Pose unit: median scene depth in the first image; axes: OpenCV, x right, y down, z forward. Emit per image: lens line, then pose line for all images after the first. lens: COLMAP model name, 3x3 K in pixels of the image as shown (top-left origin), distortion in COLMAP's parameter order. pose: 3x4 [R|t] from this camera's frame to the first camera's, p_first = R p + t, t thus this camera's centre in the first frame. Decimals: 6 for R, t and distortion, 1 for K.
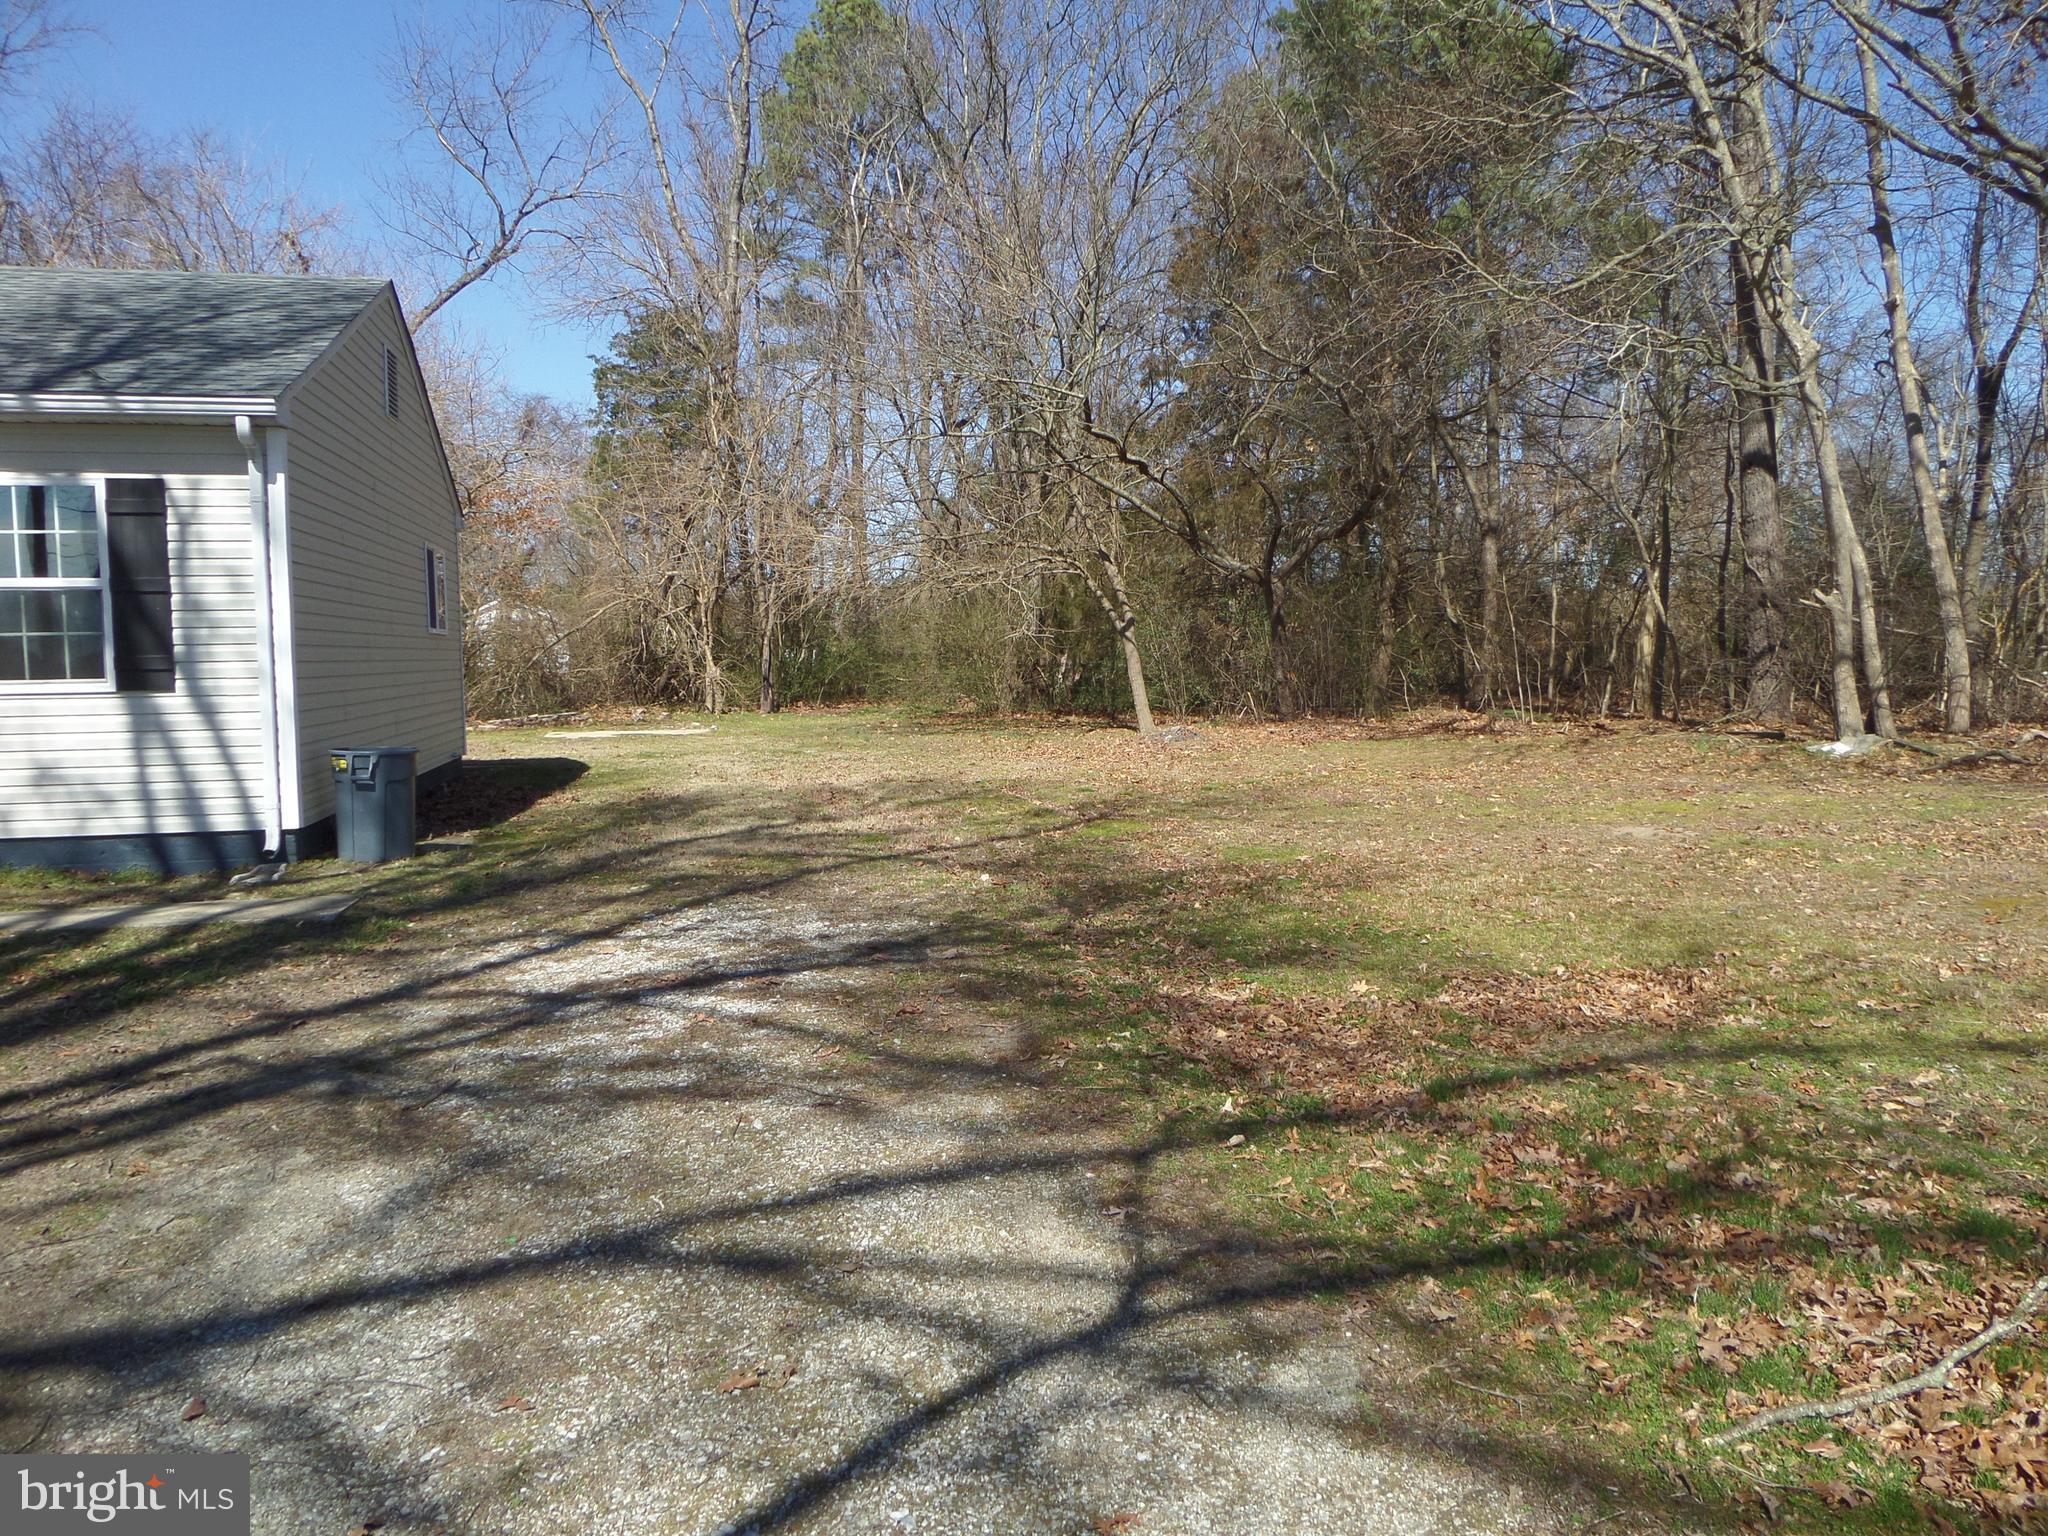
lens RADIAL K [[1477.5, 0, 1017.7], [0, 1477.5, 769.5], [0, 0, 1]] dist [-0.015718, -0.002940]
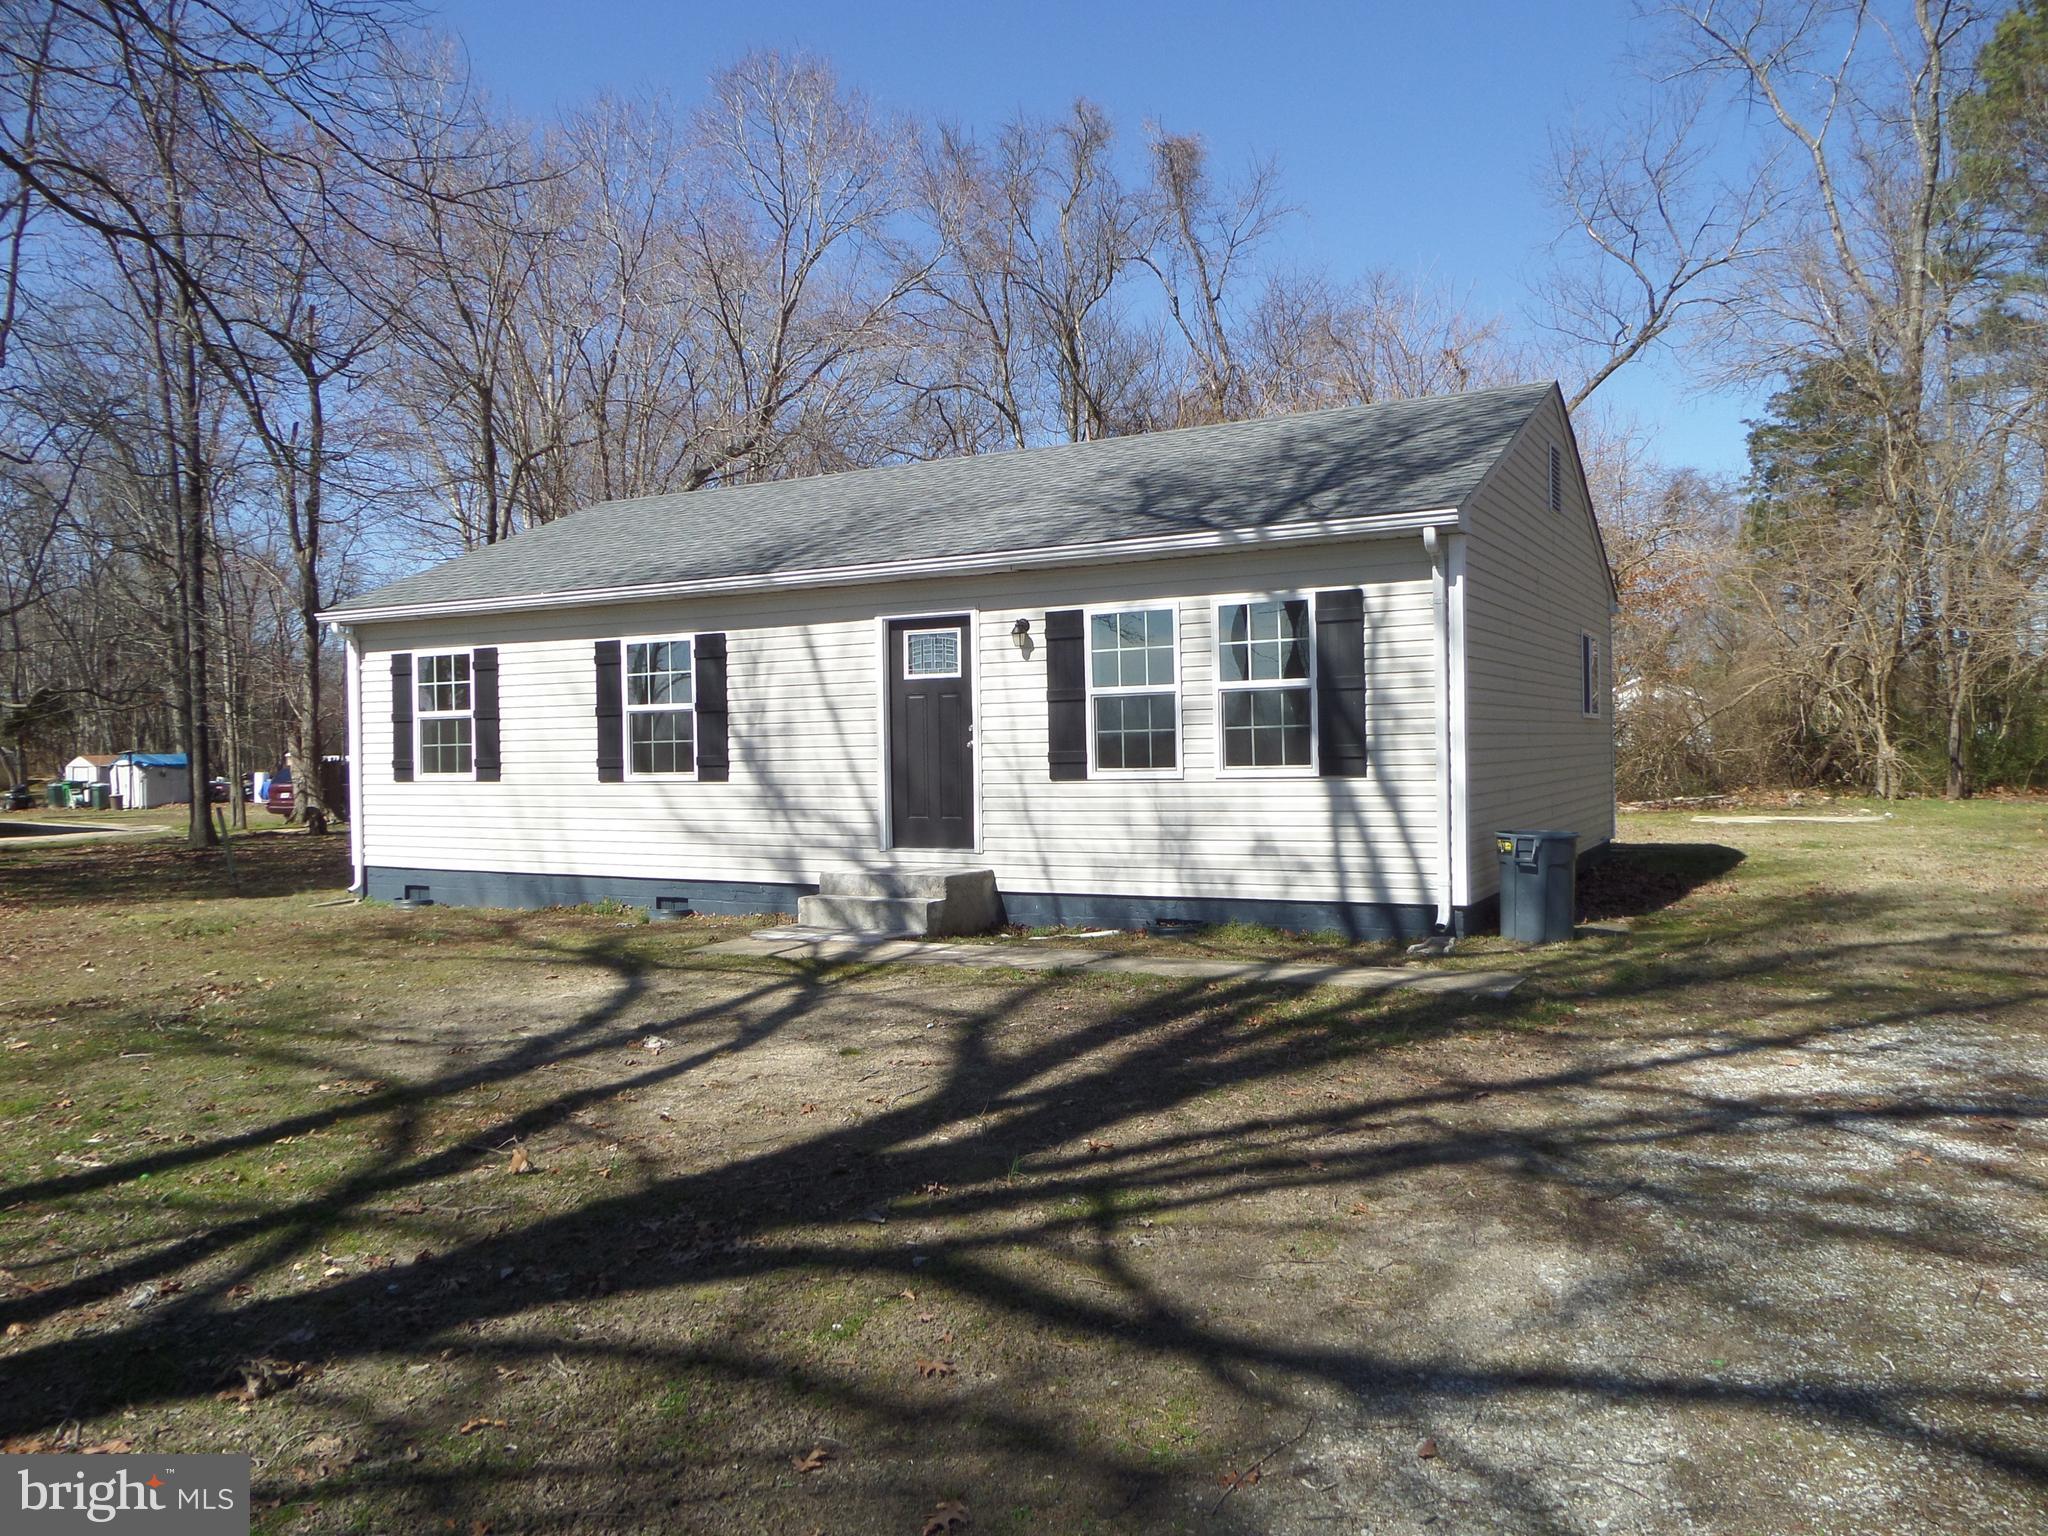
lens RADIAL K [[1477.5, 0, 1027.3], [0, 1477.5, 766.0], [0, 0, 1]] dist [-0.015718, -0.002940]
pose [[0.747123, 0.002445, -0.664681, -0.016646], [-0.039455, 0.998393, -0.040675, -0.004687], [0.663513, 0.056614, 0.746019, -0.013459]]
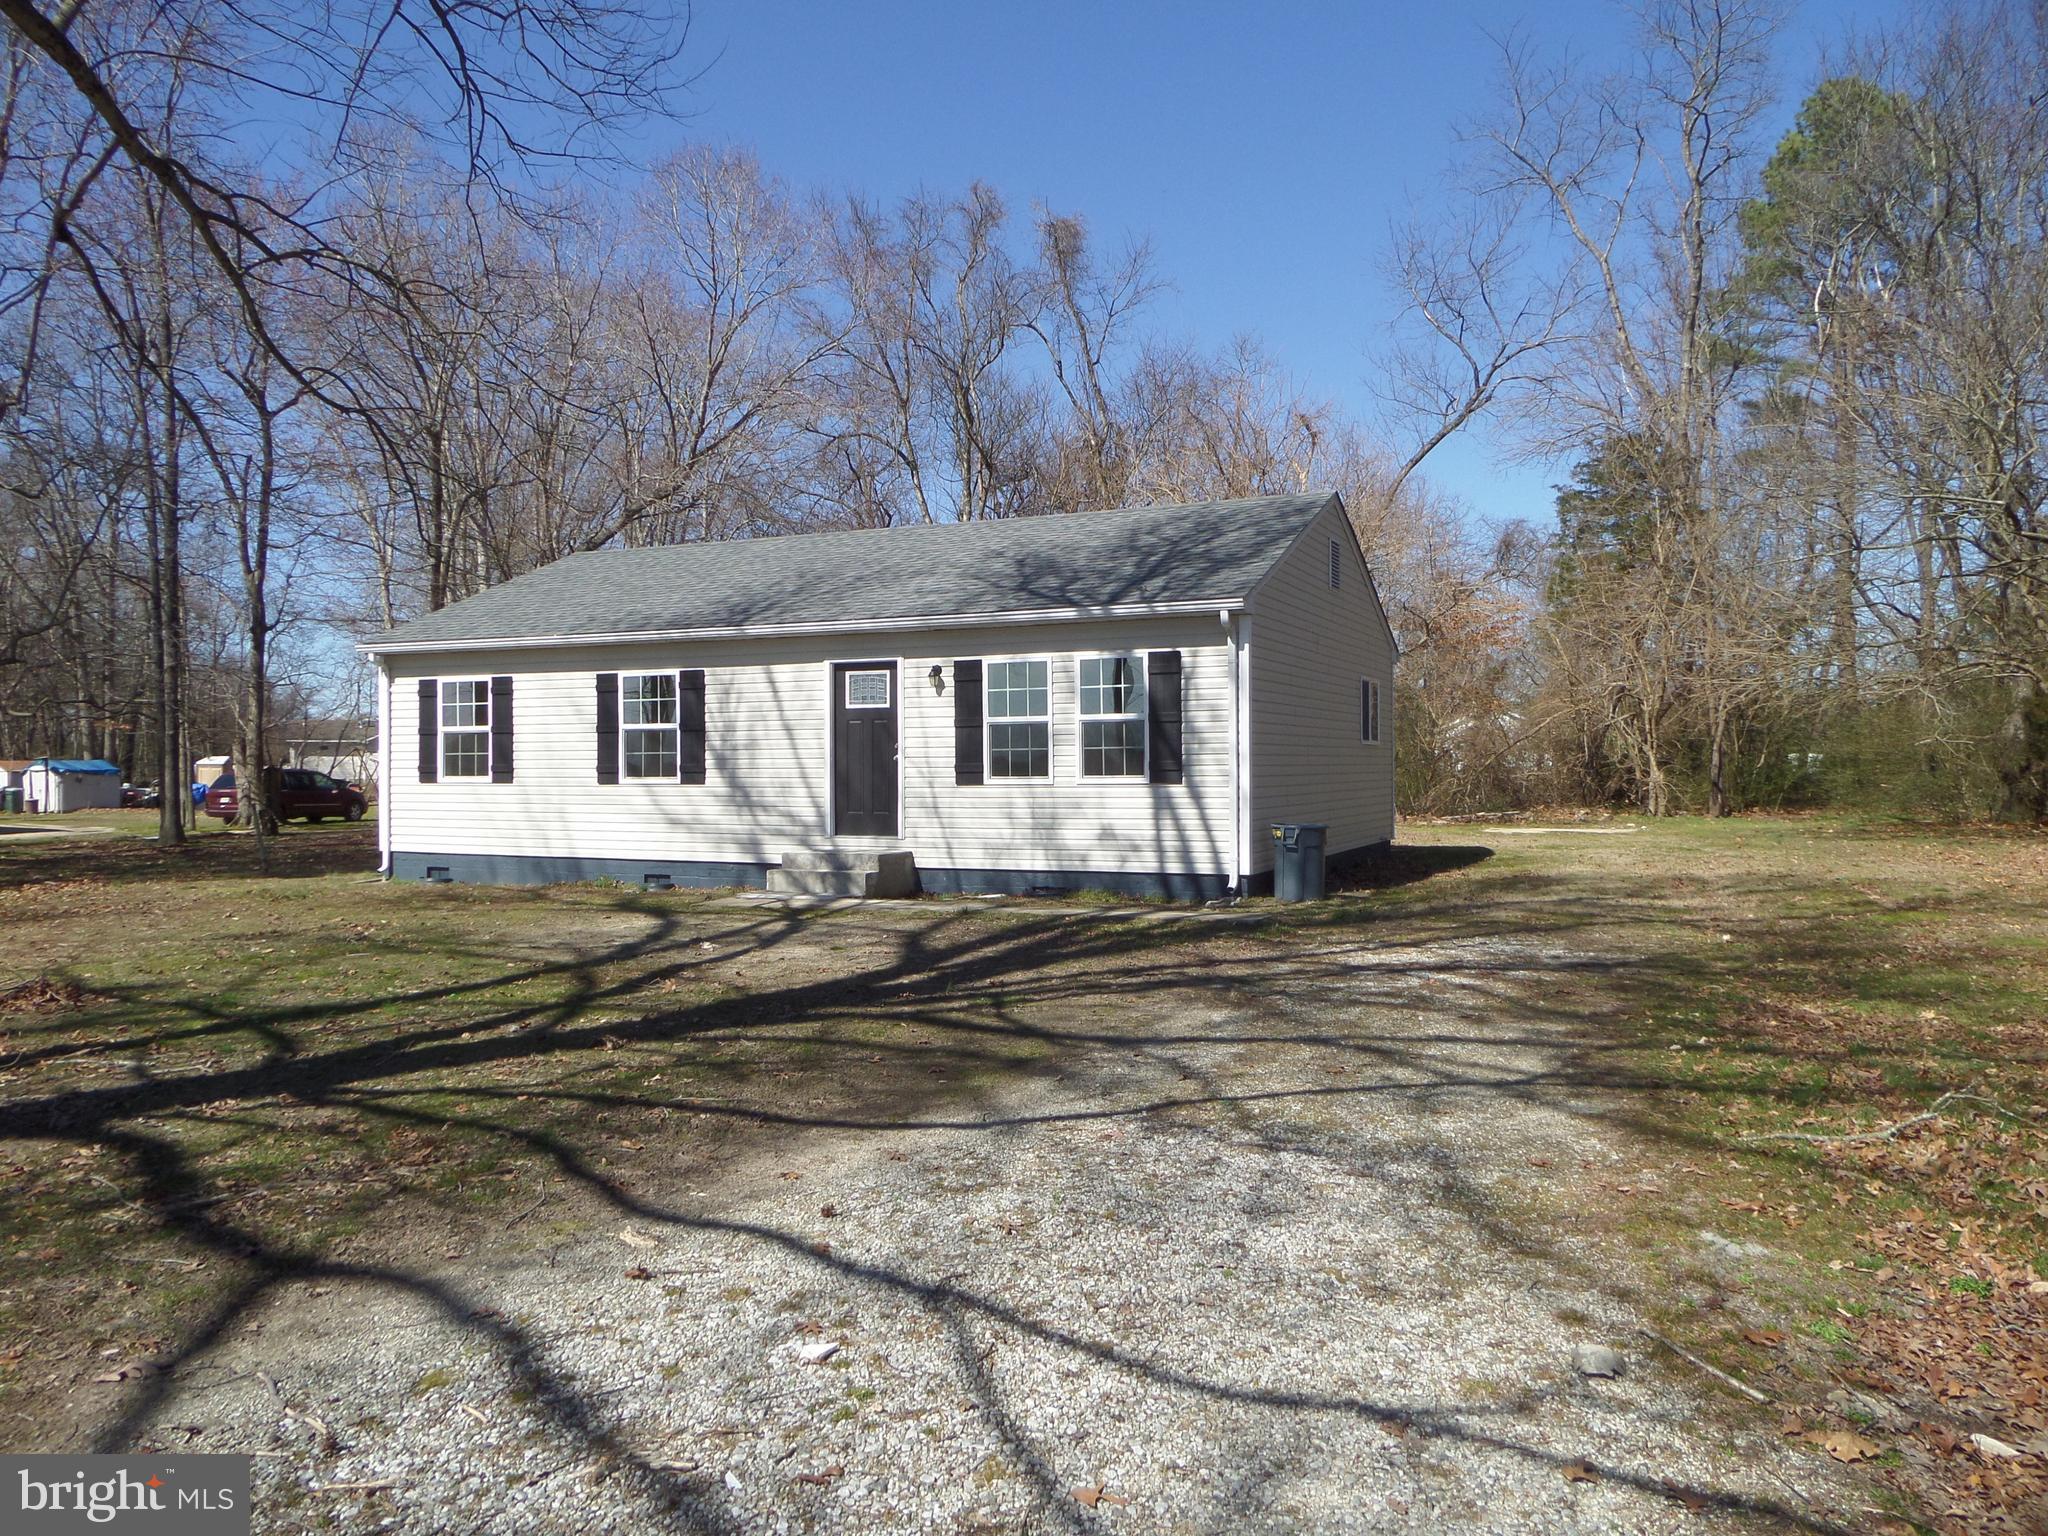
lens RADIAL K [[1477.5, 0, 1005.4], [0, 1477.5, 781.5], [0, 0, 1]] dist [-0.015718, -0.002940]
pose [[0.787929, 0.009928, -0.615686, 0.250713], [-0.048214, 0.997795, -0.045613, 0.025827], [0.613875, 0.065624, 0.786671, -0.359505]]
